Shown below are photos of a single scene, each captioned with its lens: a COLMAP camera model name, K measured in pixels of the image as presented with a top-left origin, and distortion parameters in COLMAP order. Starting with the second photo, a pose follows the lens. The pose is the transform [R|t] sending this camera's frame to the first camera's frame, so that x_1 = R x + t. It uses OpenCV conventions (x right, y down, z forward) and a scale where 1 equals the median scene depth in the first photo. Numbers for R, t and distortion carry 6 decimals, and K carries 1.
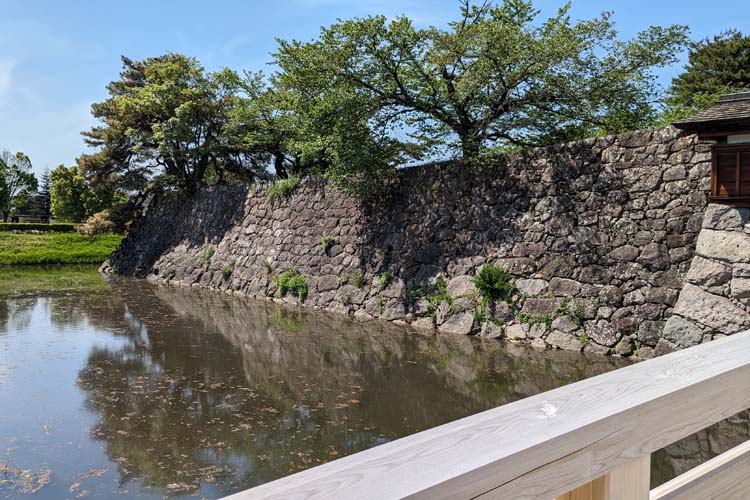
lens RADIAL K [[711.5, 0, 350.8], [0, 711.5, 250.6], [0, 0, 1]] dist [0.017273, 0.000000]
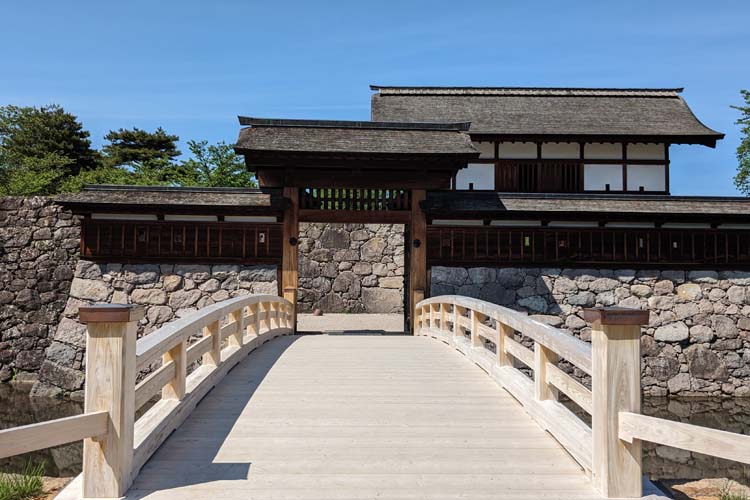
lens RADIAL K [[711.5, 0, 372.0], [0, 711.5, 250.1], [0, 0, 1]] dist [0.017273, 0.000000]
pose [[0.595791, 0.033473, 0.802442, -0.224422], [0.019643, 0.998225, -0.056224, 0.004244], [-0.802899, 0.049260, 0.594076, -0.236109]]
